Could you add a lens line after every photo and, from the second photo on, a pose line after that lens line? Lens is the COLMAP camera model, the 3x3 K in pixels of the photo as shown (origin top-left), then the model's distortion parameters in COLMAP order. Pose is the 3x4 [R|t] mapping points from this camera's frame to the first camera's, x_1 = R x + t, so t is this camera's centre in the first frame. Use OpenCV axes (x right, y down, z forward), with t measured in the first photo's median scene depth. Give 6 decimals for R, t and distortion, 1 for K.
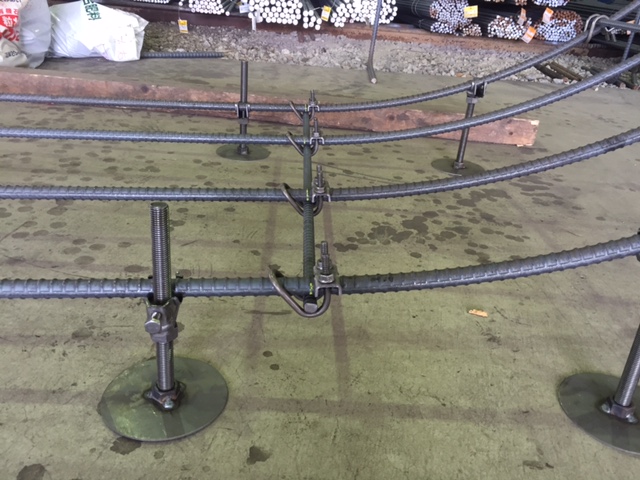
lens RADIAL K [[554.3, 0, 319.6], [0, 554.3, 238.3], [0, 0, 1]] dist [0.082445, -0.123360]
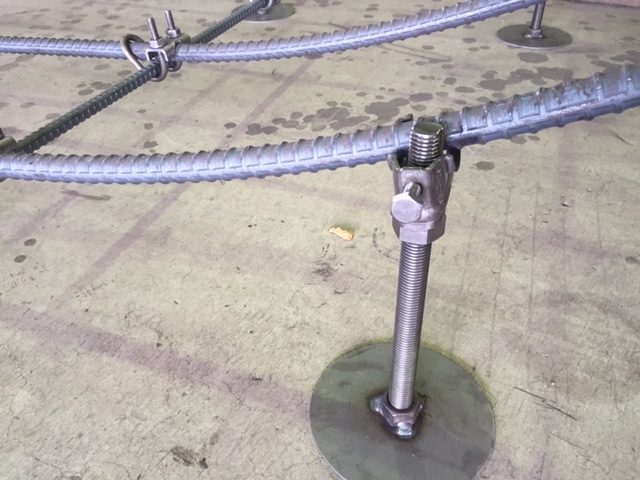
lens RADIAL K [[554.3, 0, 319.8], [0, 554.3, 240.4], [0, 0, 1]] dist [0.082445, -0.123360]
pose [[0.921920, 0.151946, -0.356337, 0.330921], [-0.078224, 0.973935, 0.212914, -0.004350], [0.379400, -0.168416, 0.909776, 0.218727]]
